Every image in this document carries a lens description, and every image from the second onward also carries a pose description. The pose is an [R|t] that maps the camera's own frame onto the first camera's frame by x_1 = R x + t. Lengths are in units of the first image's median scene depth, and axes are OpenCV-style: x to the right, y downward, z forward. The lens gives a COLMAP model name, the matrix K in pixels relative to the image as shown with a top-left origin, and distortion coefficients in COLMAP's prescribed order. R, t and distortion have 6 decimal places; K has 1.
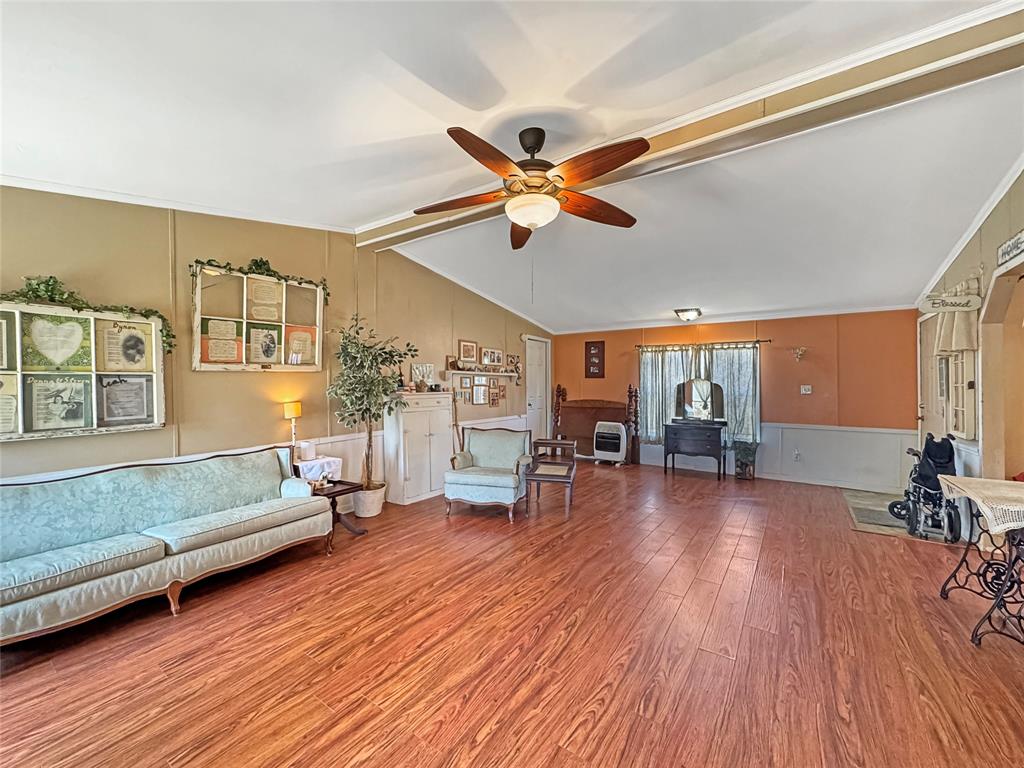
lens RADIAL K [[422.1, 0, 512.1], [0, 422.1, 379.7], [0, 0, 1]] dist [-0.007860, 0.000028]
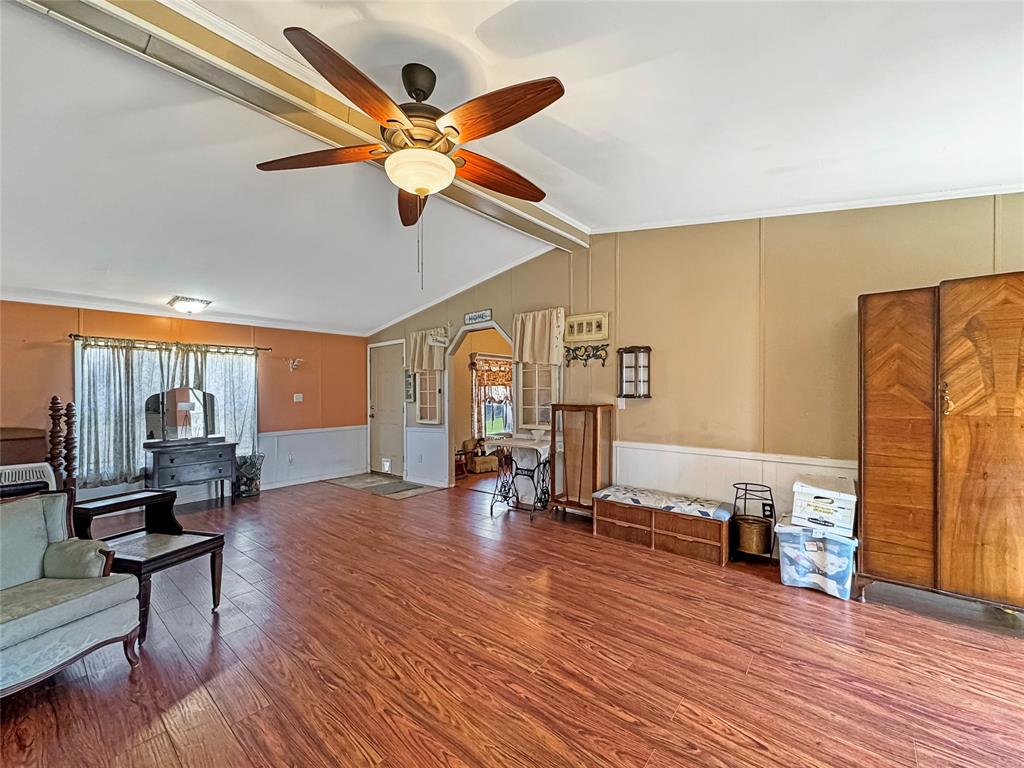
lens RADIAL K [[422.1, 0, 517.9], [0, 422.1, 387.2], [0, 0, 1]] dist [-0.007860, 0.000028]
pose [[0.057718, 0.004386, 0.998323, -0.516243], [0.003594, 0.999983, -0.004601, 0.005175], [-0.998326, 0.003853, 0.057701, 0.541603]]
